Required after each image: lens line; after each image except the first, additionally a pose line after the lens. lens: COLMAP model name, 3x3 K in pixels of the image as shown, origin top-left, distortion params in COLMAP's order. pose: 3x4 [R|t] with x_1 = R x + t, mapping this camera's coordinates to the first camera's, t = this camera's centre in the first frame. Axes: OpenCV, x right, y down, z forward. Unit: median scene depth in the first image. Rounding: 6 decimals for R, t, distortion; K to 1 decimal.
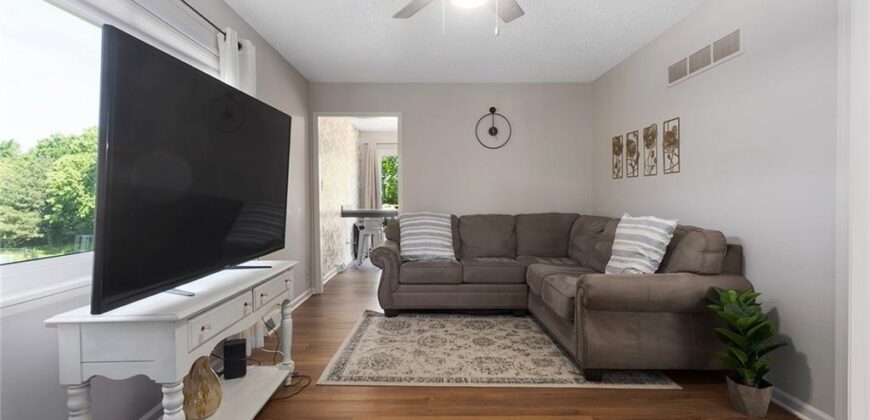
lens RADIAL K [[414.0, 0, 432.1], [0, 414.0, 202.5], [0, 0, 1]] dist [0.009227, 0.001320]
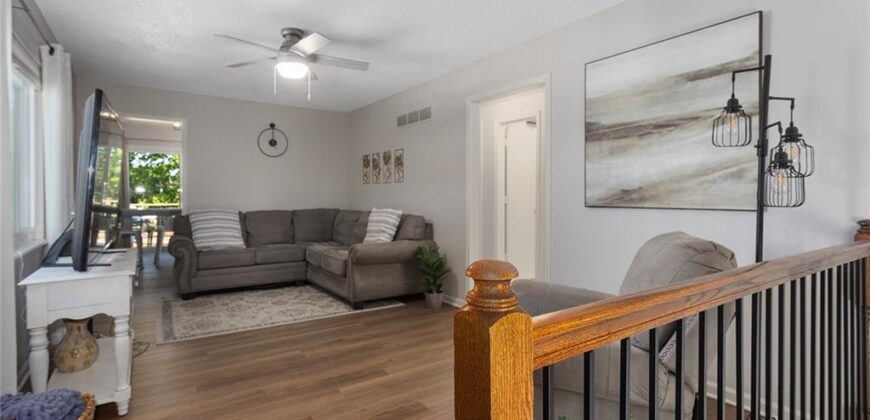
lens RADIAL K [[414.0, 0, 434.5], [0, 414.0, 204.3], [0, 0, 1]] dist [0.009227, 0.001320]
pose [[0.815967, -0.005670, 0.578071, -0.247861], [0.001408, 0.999968, 0.007821, 0.002749], [-0.578097, -0.005568, 0.815949, -0.403206]]
